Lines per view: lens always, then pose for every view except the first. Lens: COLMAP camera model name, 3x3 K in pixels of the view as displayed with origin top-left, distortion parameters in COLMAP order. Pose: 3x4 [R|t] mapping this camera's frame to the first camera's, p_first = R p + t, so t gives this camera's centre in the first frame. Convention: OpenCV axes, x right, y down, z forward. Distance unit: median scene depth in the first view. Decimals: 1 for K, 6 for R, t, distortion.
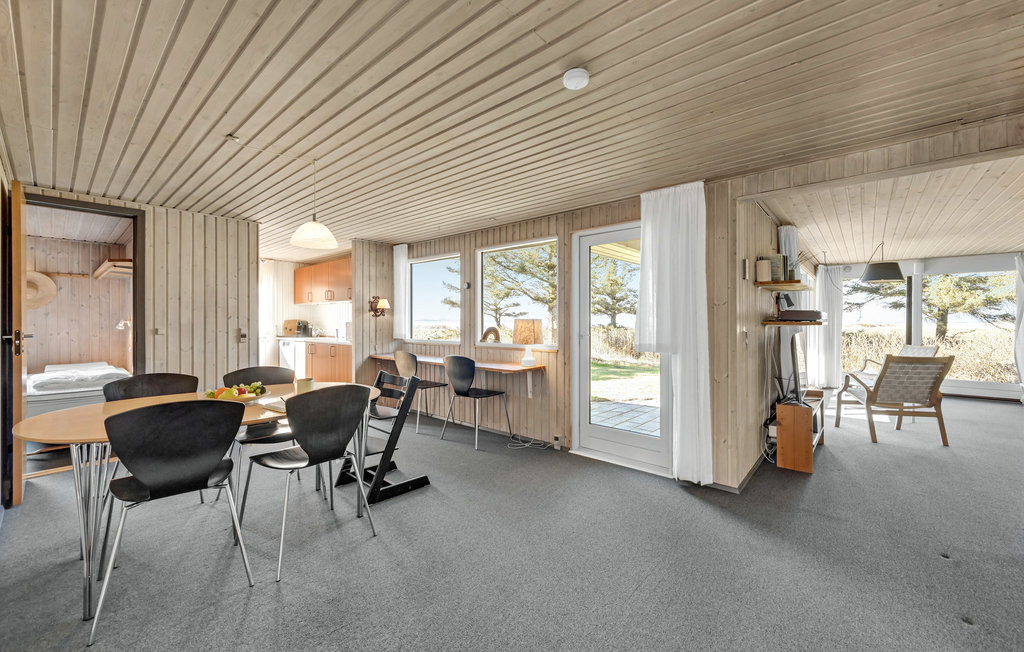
lens RADIAL K [[407.3, 0, 511.5], [0, 407.3, 323.8], [0, 0, 1]] dist [-0.000659, -0.000209]
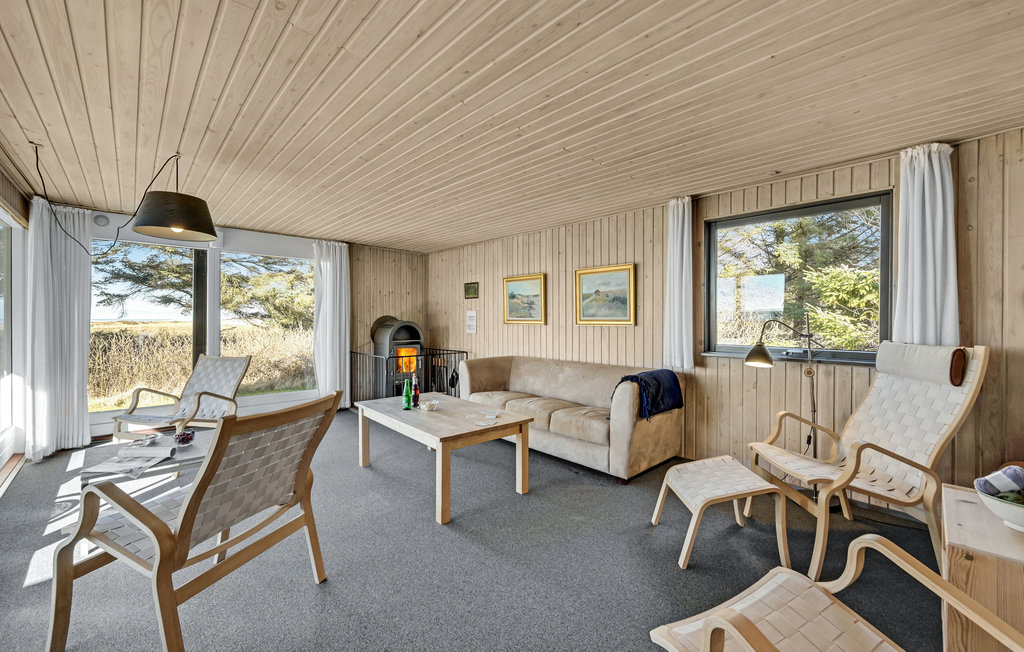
lens RADIAL K [[407.3, 0, 511.5], [0, 407.3, 323.8], [0, 0, 1]] dist [-0.000659, -0.000209]
pose [[0.098153, -0.006521, 0.995150, 0.508706], [-0.000217, 0.999978, 0.006574, -0.001831], [-0.995171, -0.000861, 0.098149, 0.603565]]
